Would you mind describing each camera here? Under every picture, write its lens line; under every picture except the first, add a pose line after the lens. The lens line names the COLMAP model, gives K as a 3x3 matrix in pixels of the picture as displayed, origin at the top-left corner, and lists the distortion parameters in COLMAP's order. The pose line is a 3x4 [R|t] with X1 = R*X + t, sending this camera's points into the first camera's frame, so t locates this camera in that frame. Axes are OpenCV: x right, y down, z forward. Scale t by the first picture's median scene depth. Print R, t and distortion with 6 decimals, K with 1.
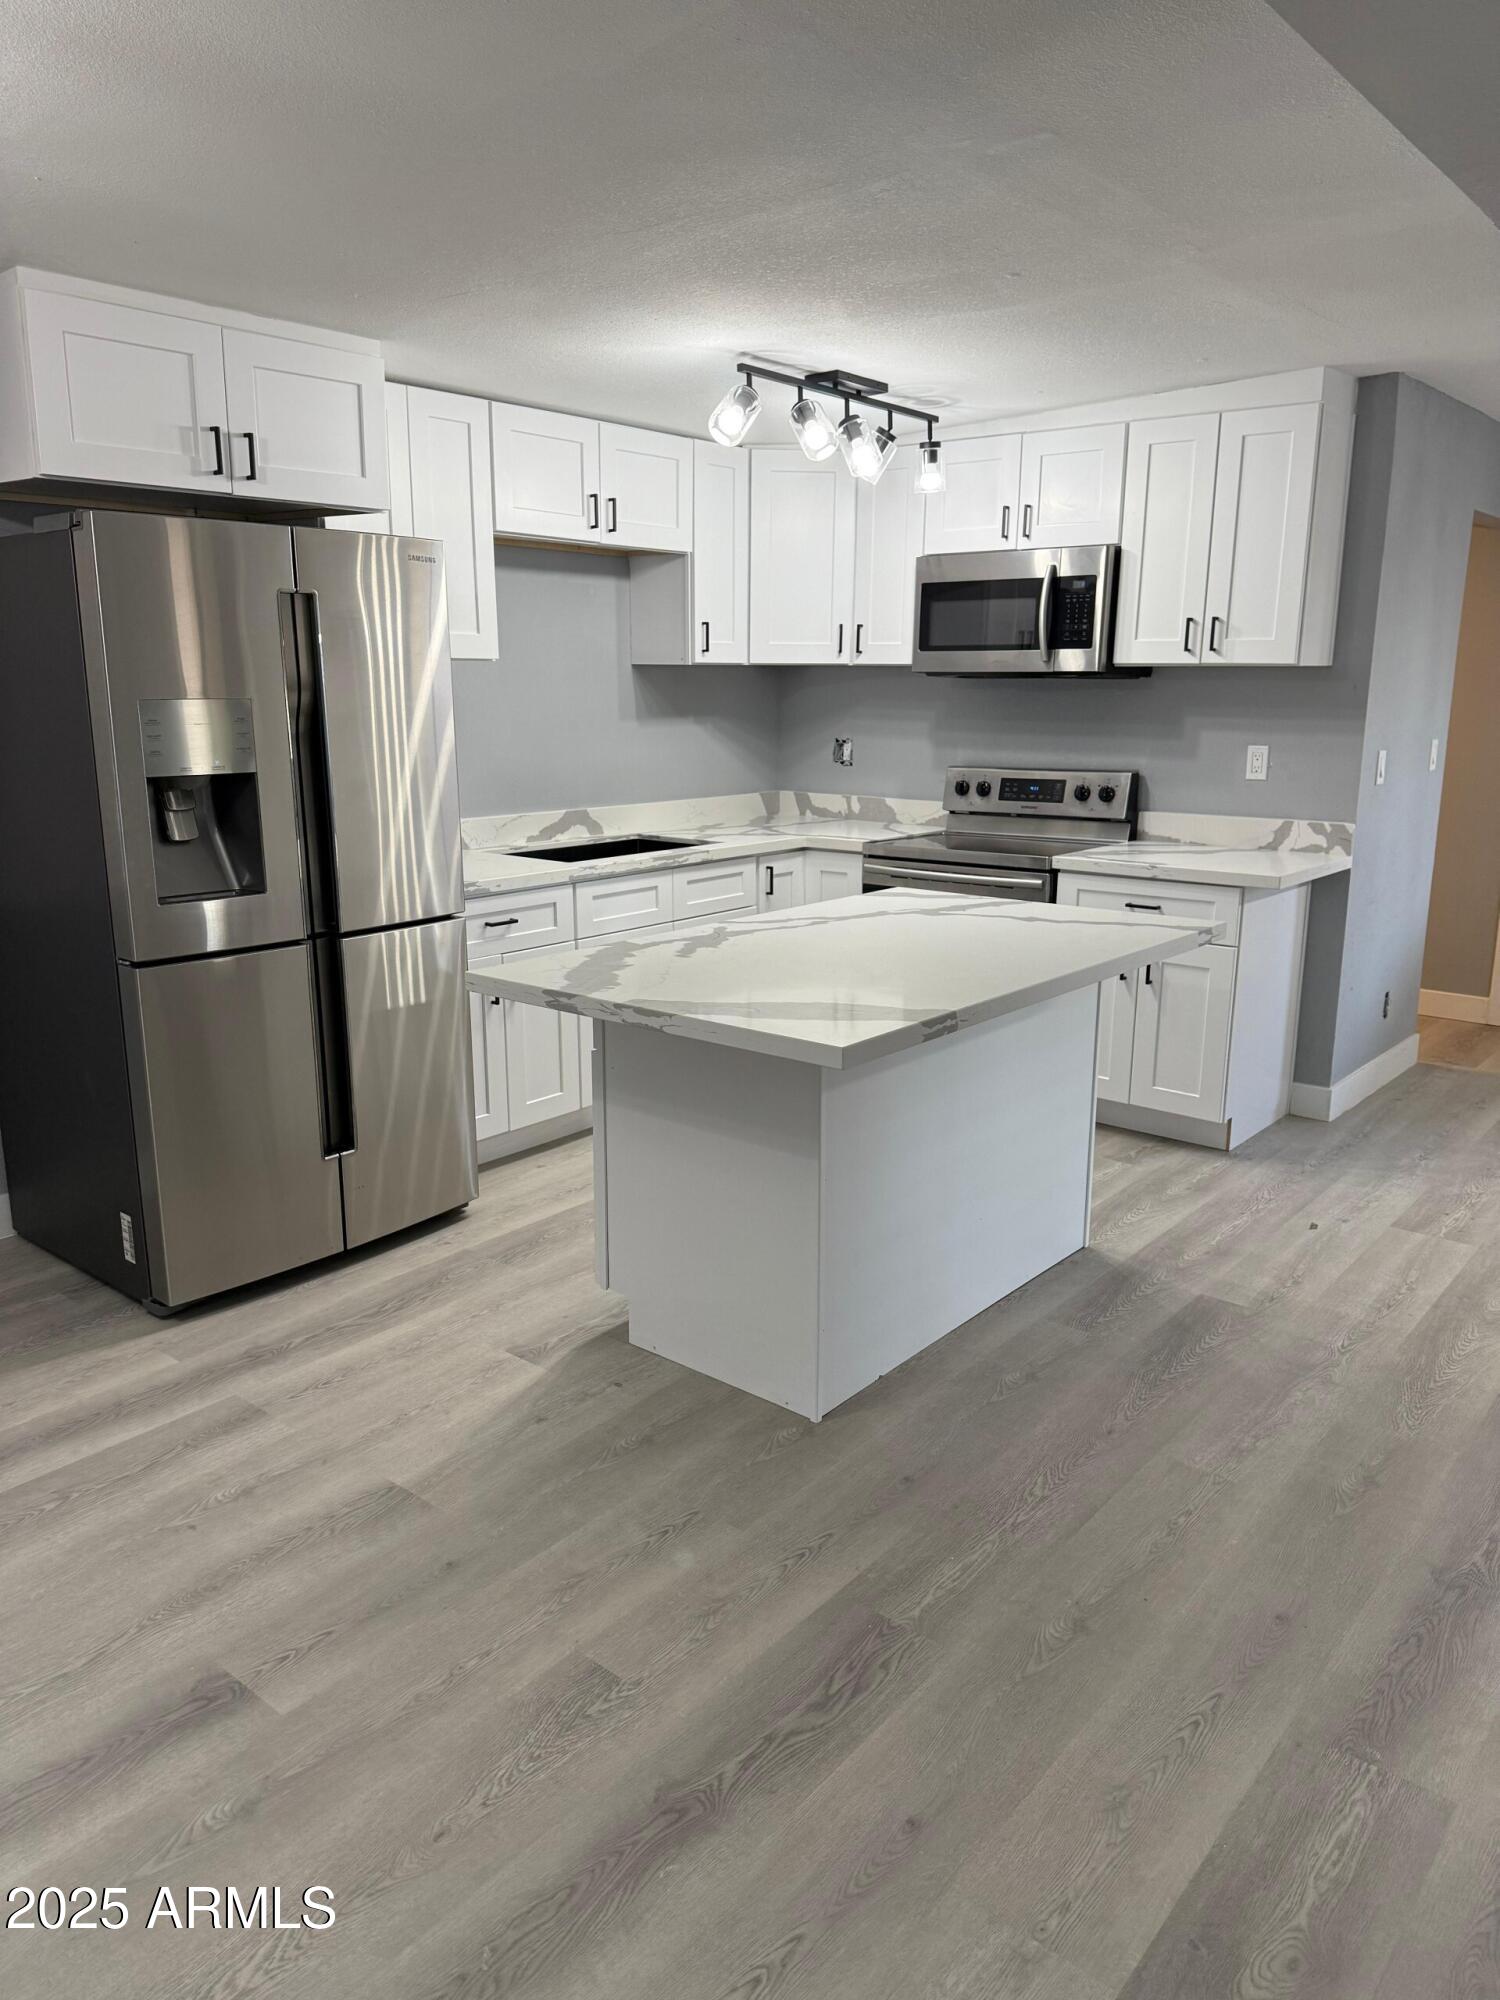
lens RADIAL K [[1404.9, 0, 735.1], [0, 1404.9, 1009.2], [0, 0, 1]] dist [0.065872, -0.092122]
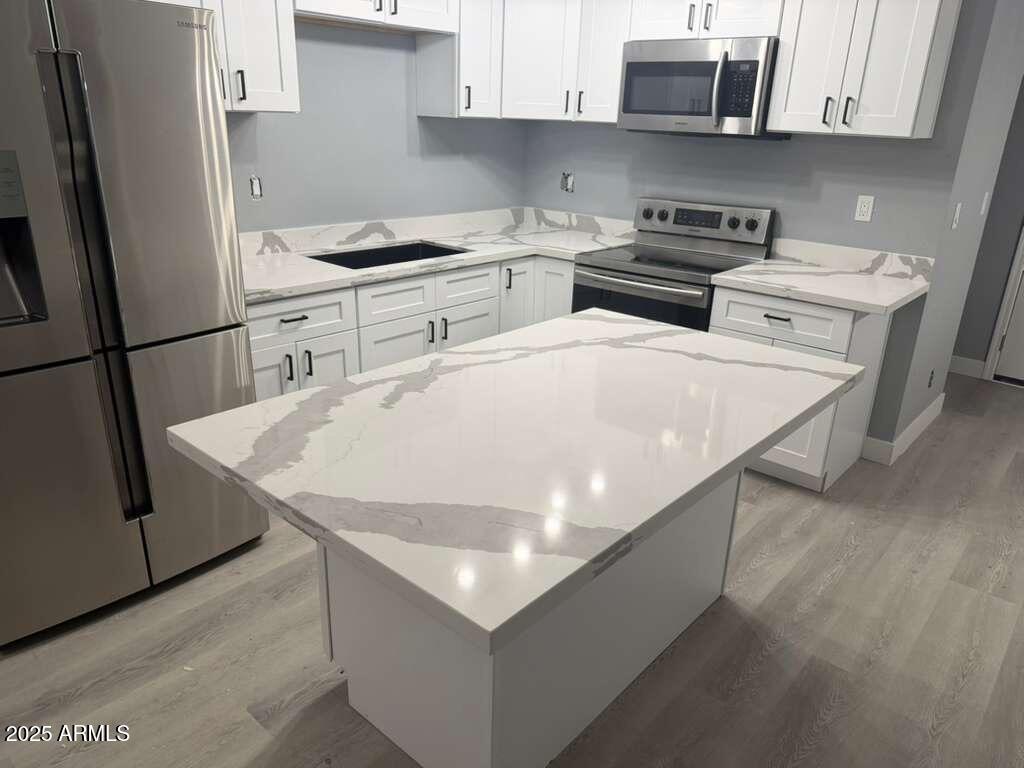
lens RADIAL K [[719.3, 0, 516.3], [0, 719.3, 385.2], [0, 0, 1]] dist [0.065872, -0.092122]
pose [[0.999359, 0.035480, -0.004670, 0.045849], [-0.034608, 0.991410, 0.126129, -0.088877], [0.009105, -0.125887, 0.992003, 0.304096]]
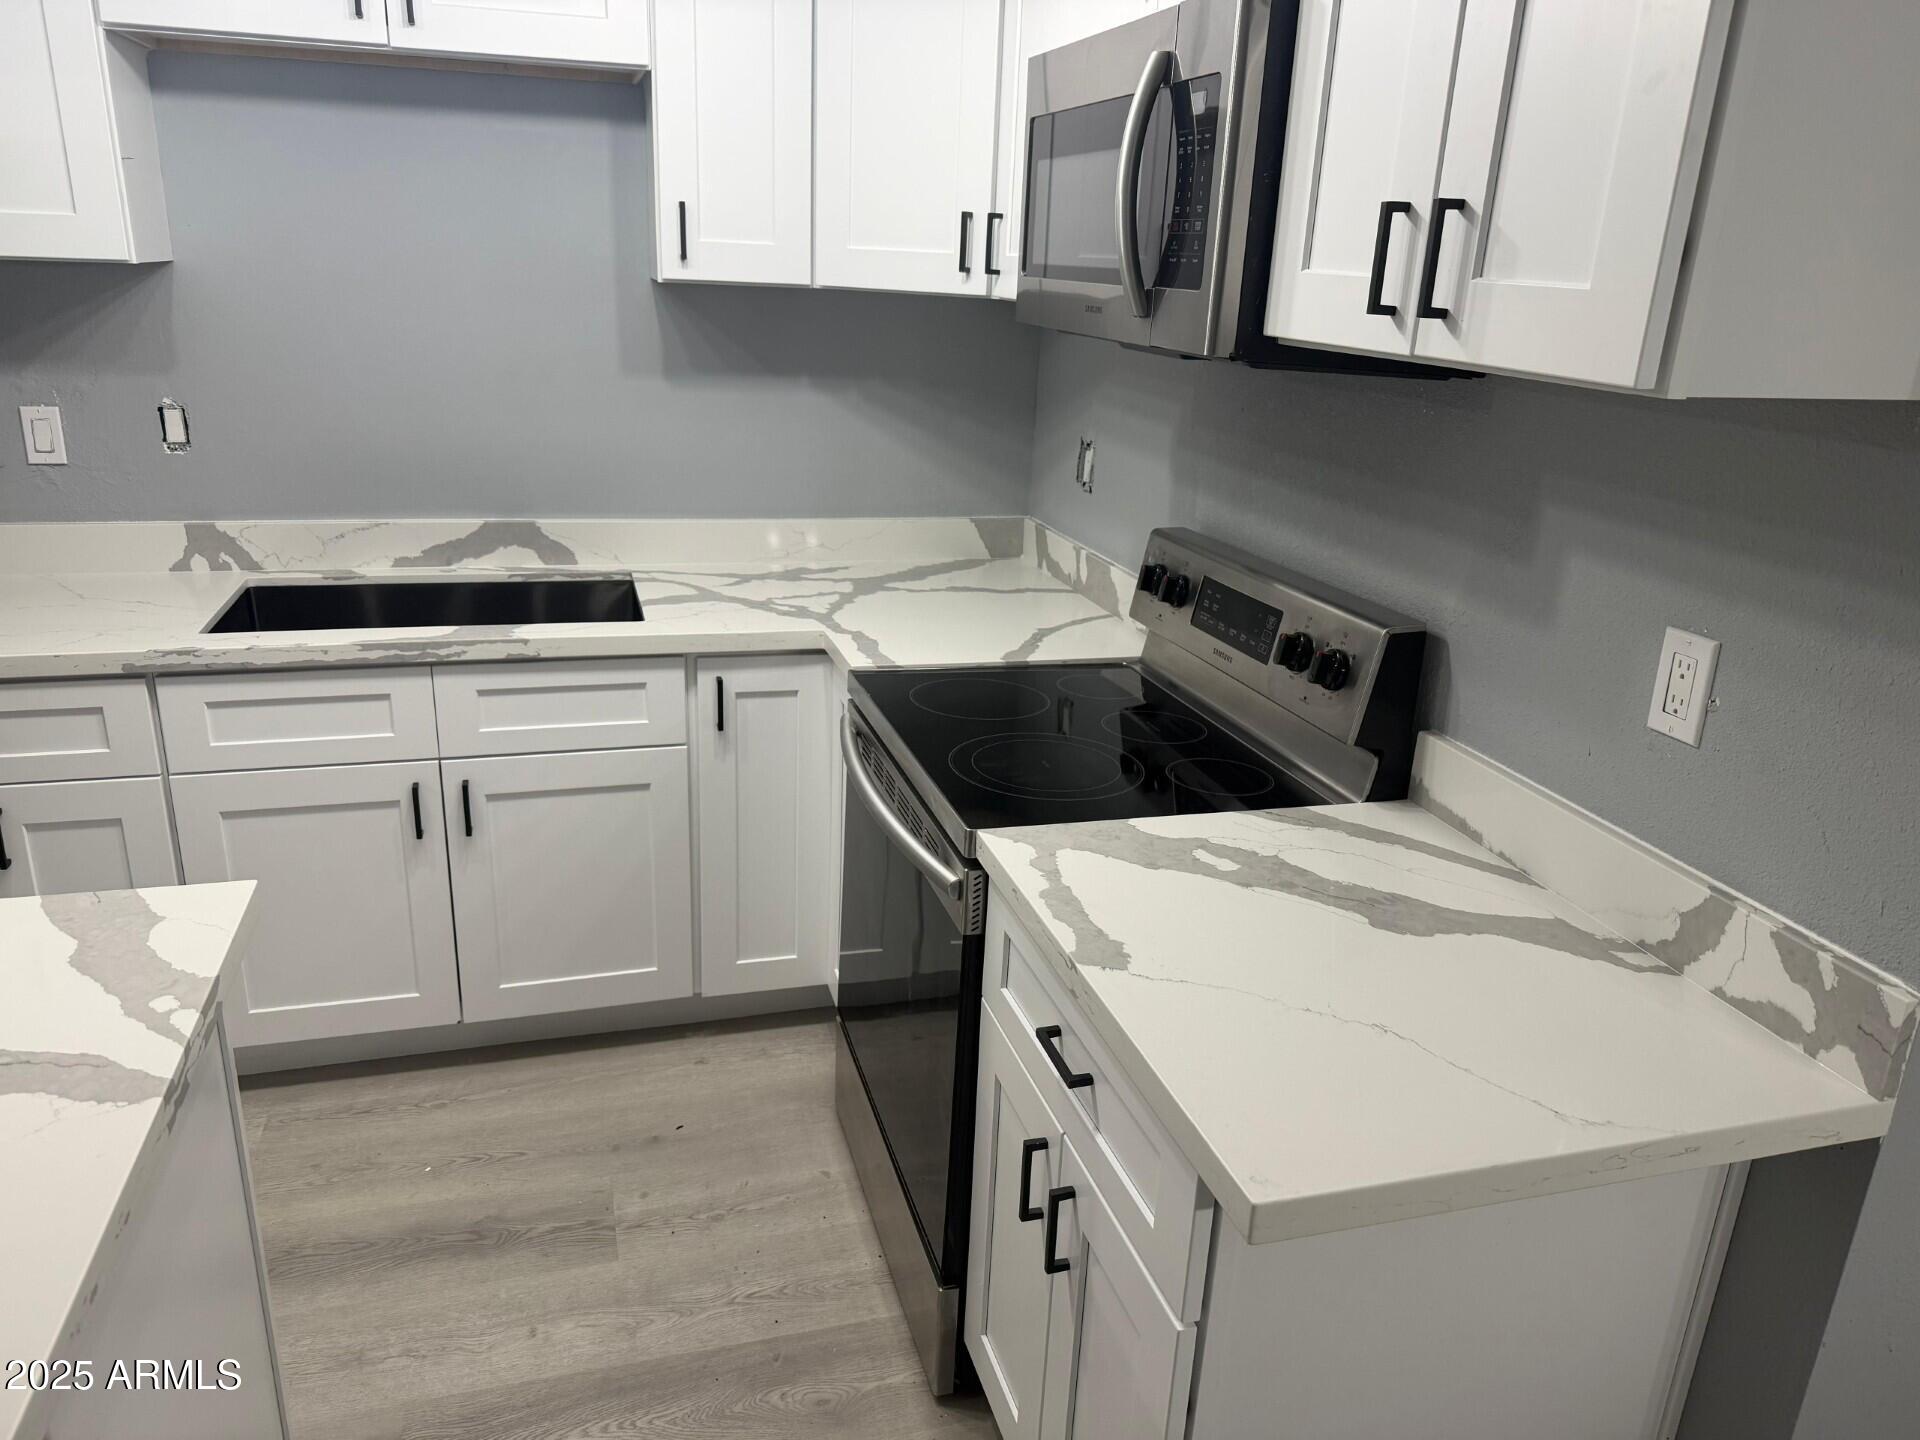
lens RADIAL K [[1348.7, 0, 966.2], [0, 1348.7, 720.5], [0, 0, 1]] dist [0.065872, -0.092122]
pose [[0.834720, 0.208171, -0.509812, 0.425191], [-0.165859, 0.977844, 0.127720, -0.193785], [0.525104, -0.022054, 0.850752, 0.715955]]
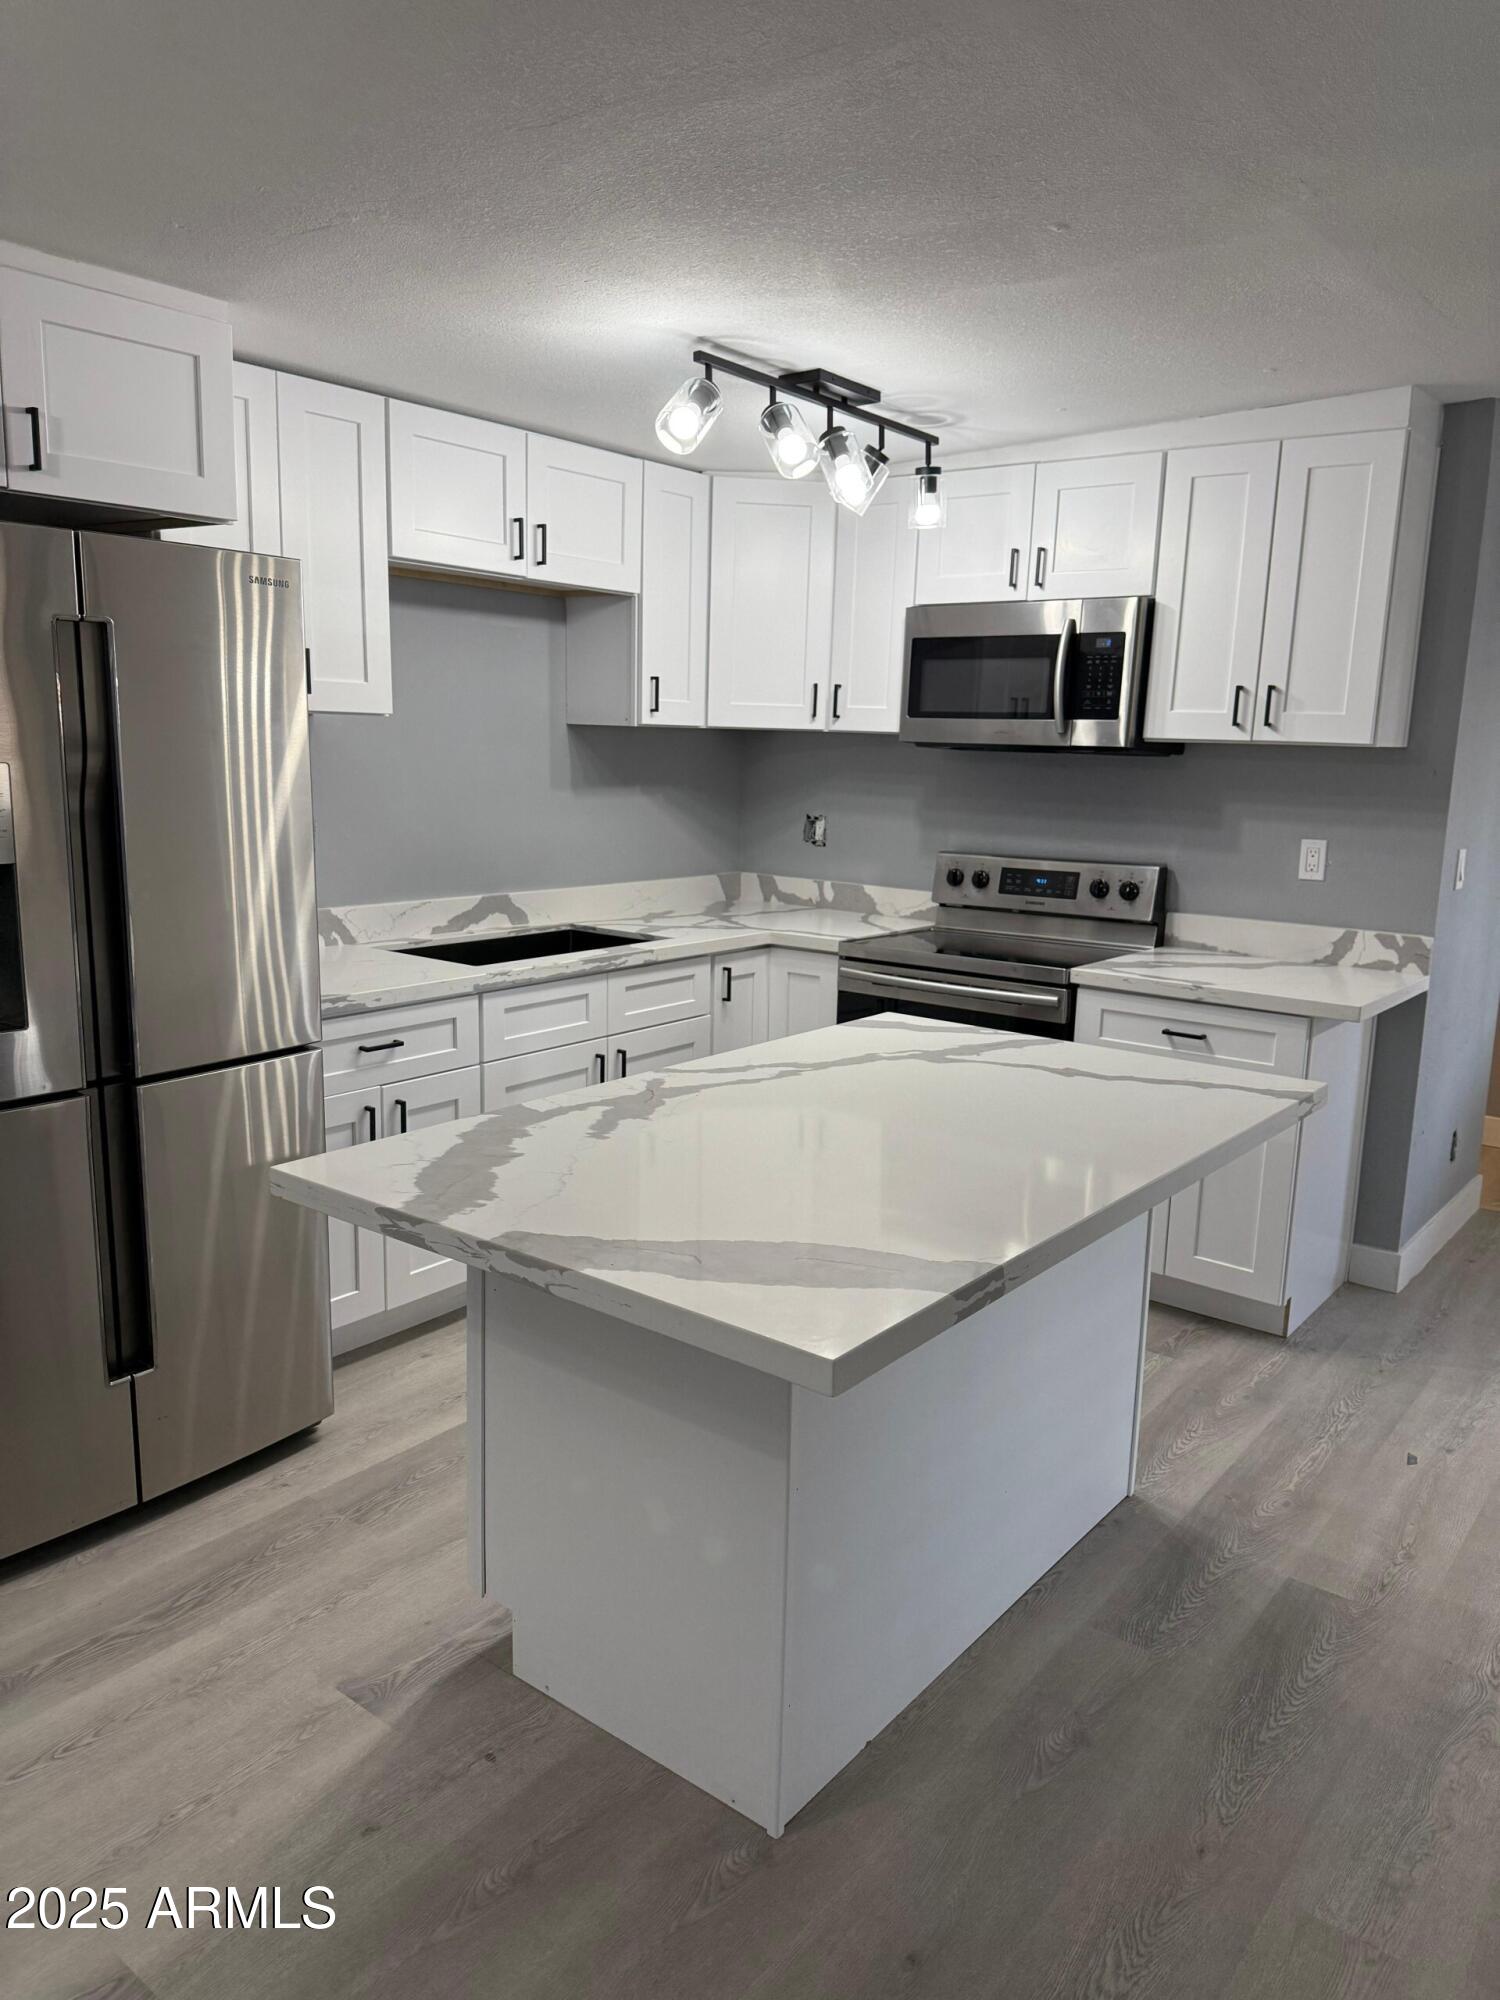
lens RADIAL K [[1404.9, 0, 740.5], [0, 1404.9, 1008.1], [0, 0, 1]] dist [0.065872, -0.092122]
pose [[0.999327, 0.017636, 0.032178, 0.007368], [-0.016344, 0.999067, -0.039983, -0.051942], [-0.032854, 0.039430, 0.998682, 0.196998]]
